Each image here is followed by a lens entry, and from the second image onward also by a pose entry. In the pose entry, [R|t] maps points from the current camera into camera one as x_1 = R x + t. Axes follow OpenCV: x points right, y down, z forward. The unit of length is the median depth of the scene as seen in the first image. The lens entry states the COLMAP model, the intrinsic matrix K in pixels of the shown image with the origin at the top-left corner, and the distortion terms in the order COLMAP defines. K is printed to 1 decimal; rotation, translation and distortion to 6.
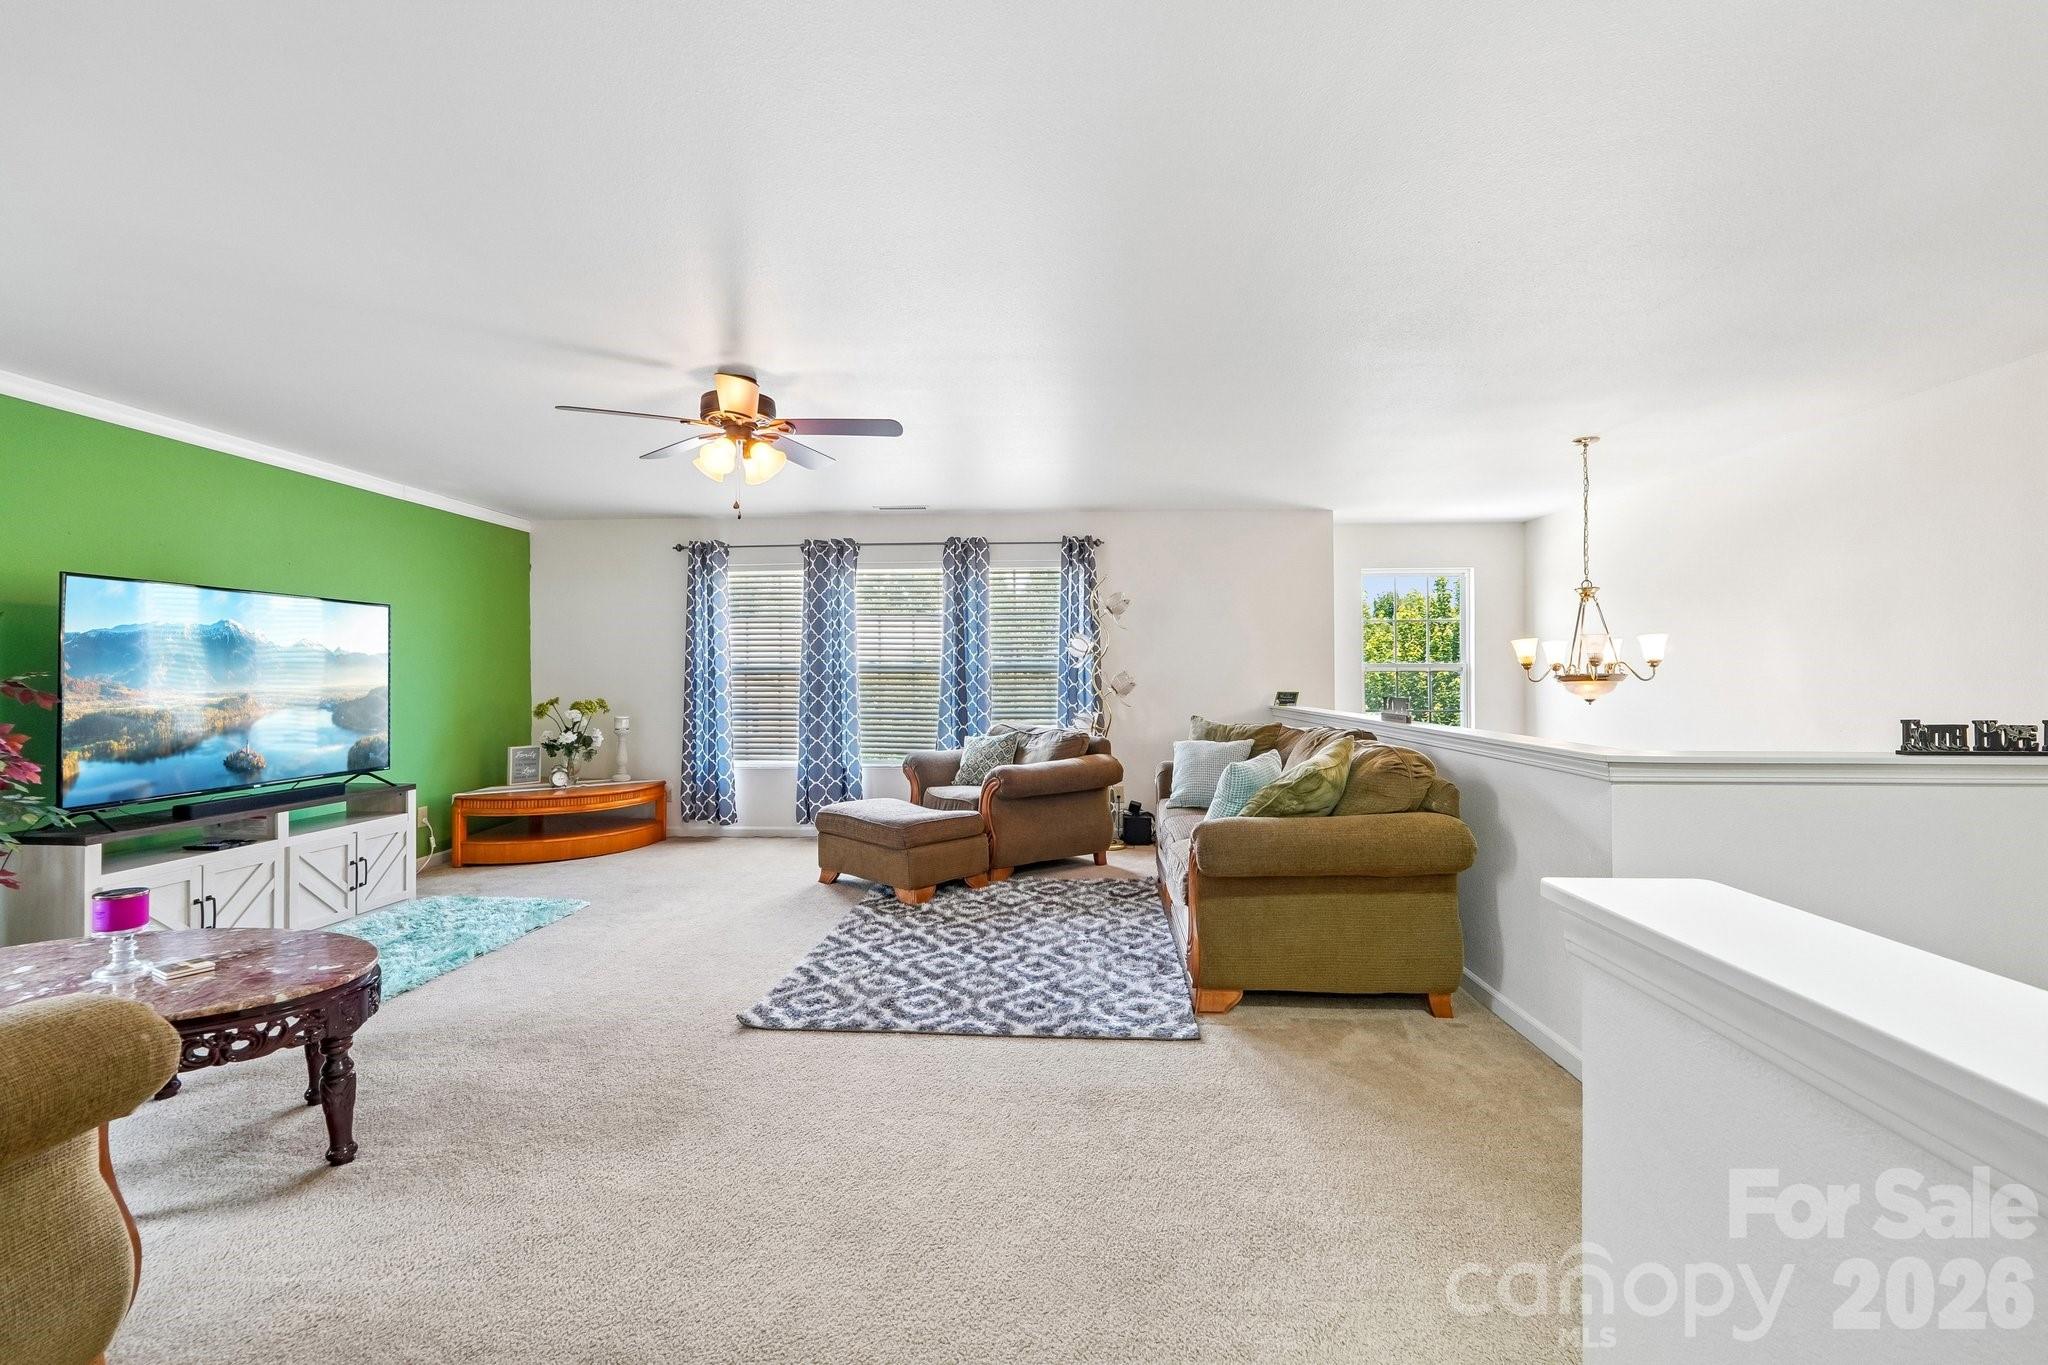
lens RADIAL K [[882.6, 0, 1024.0], [0, 882.6, 682.5], [0, 0, 1]] dist [-0.017299, 0.007873]
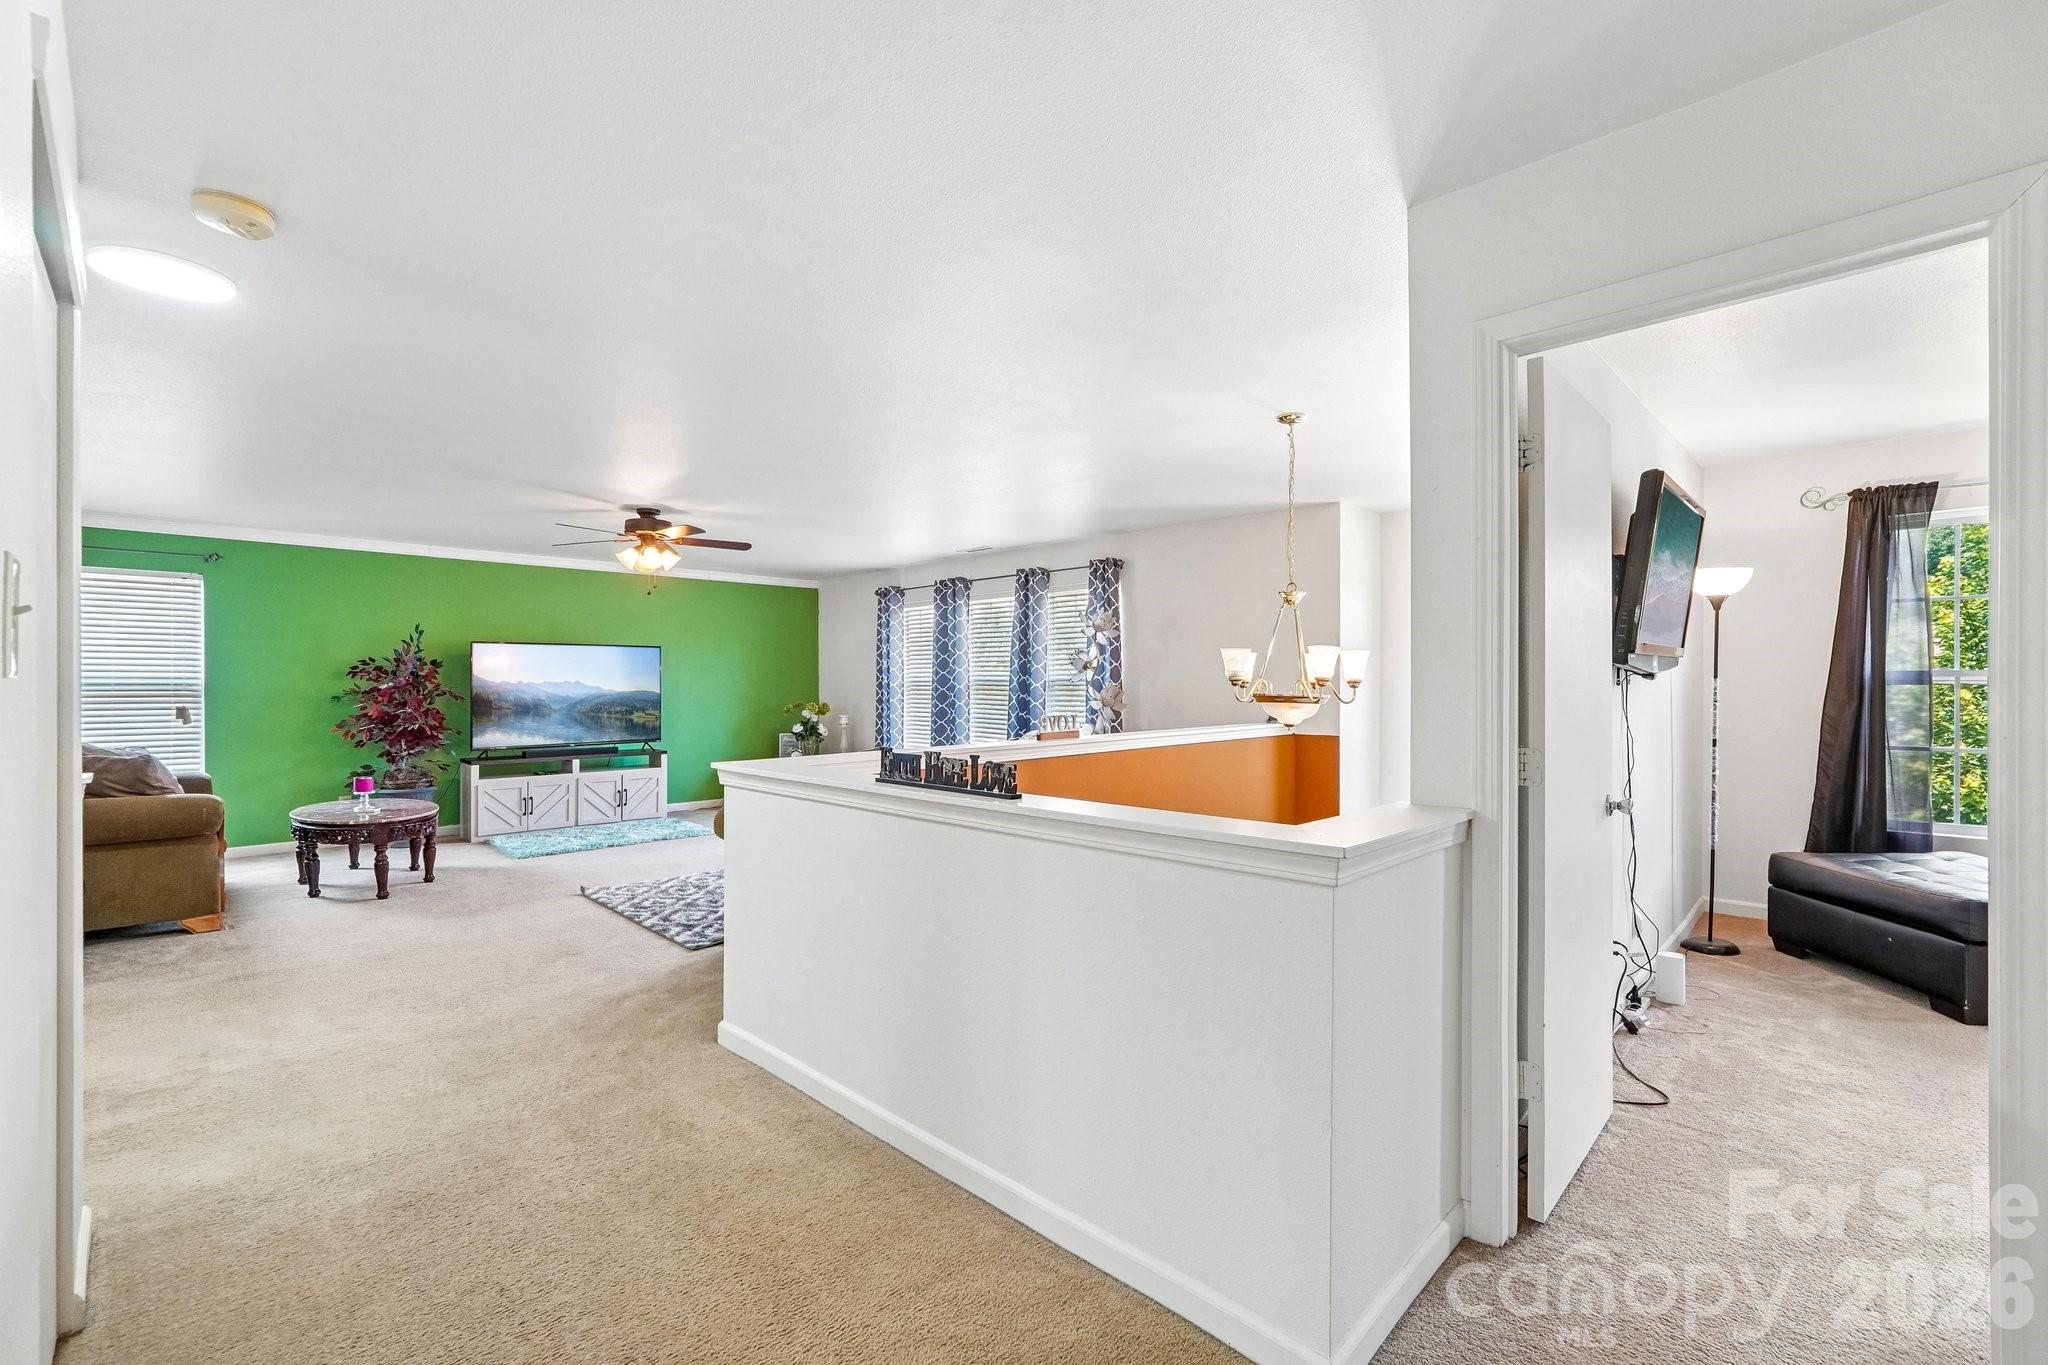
lens RADIAL K [[882.6, 0, 1024.0], [0, 882.6, 682.5], [0, 0, 1]] dist [-0.017299, 0.007873]
pose [[0.746367, 0.002211, -0.665531, 0.976690], [-0.005989, 0.999976, -0.003394, -0.015592], [0.665508, 0.006519, 0.746362, 0.186939]]
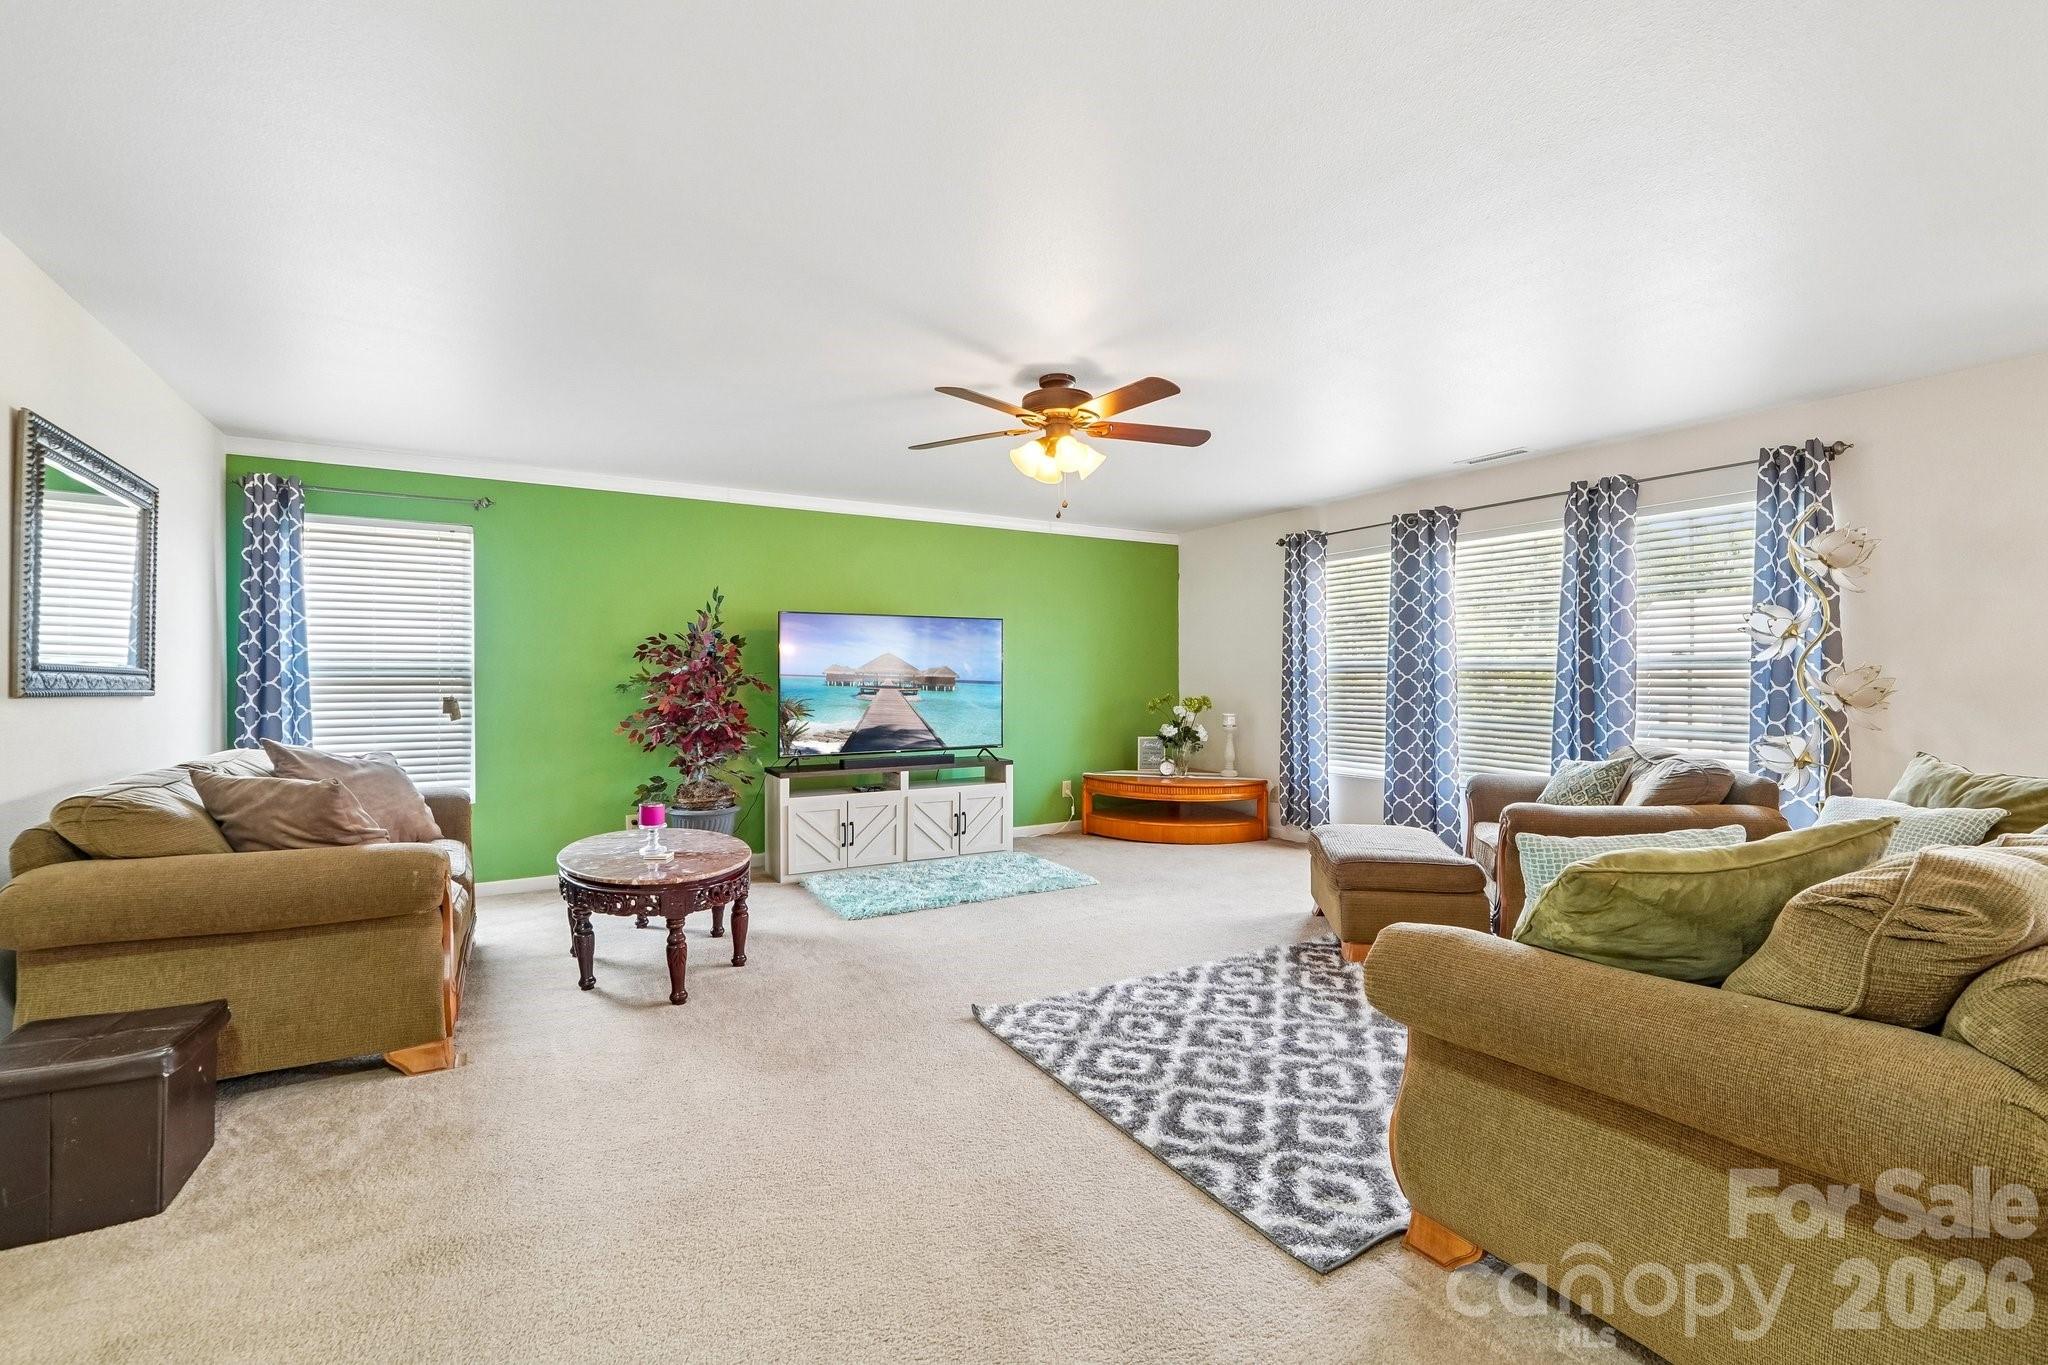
lens RADIAL K [[882.6, 0, 1024.0], [0, 882.6, 682.5], [0, 0, 1]] dist [-0.017299, 0.007873]
pose [[0.557602, 0.007901, -0.830071, 0.369147], [-0.006073, 0.999967, 0.005438, -0.002700], [0.830086, 0.002009, 0.557632, 0.312928]]
